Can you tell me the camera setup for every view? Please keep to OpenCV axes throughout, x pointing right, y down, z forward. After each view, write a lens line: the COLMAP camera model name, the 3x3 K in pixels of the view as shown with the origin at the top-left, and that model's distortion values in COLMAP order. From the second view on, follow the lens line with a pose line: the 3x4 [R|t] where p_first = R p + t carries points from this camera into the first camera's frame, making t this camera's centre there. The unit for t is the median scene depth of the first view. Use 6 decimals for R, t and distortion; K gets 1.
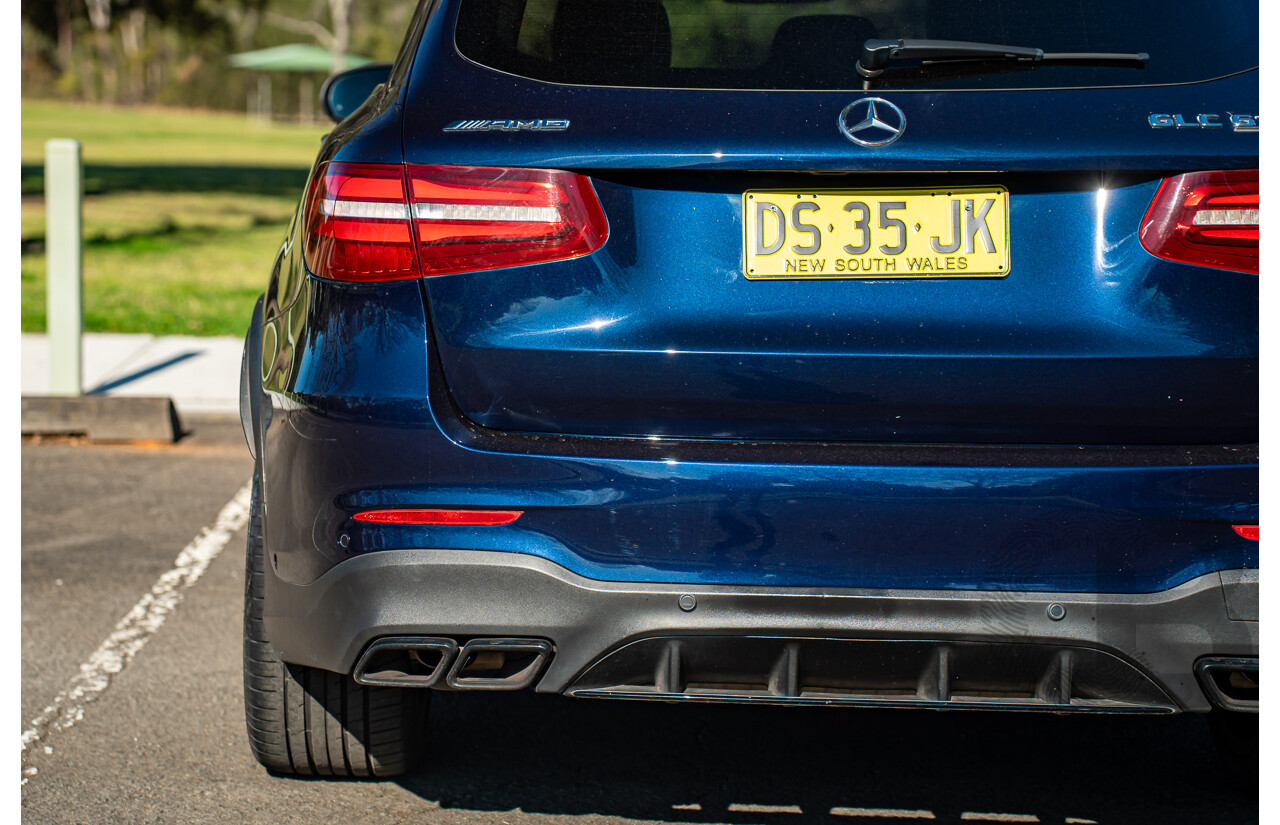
lens RADIAL K [[2604.8, 0, 559.4], [0, 2604.8, 393.1], [0, 0, 1]] dist [0.504211, 0.000000]
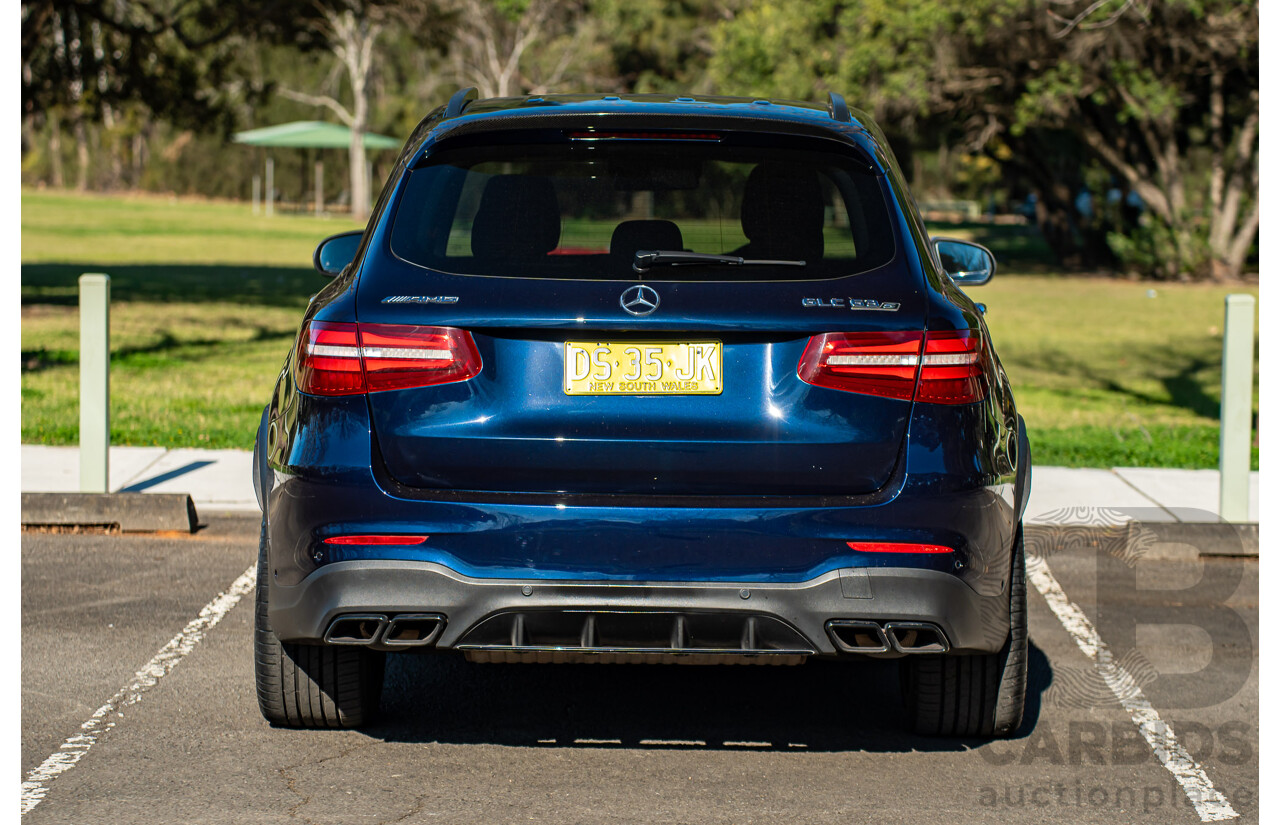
lens RADIAL K [[3495.8, 0, 636.7], [0, 3495.8, 406.7], [0, 0, 1]] dist [0.197384, 0.000000]
pose [[0.999999, 0.001372, 0.000538, 0.113445], [-0.001352, 0.999399, -0.034629, 0.039451], [-0.000586, 0.034629, 0.999400, -1.174669]]
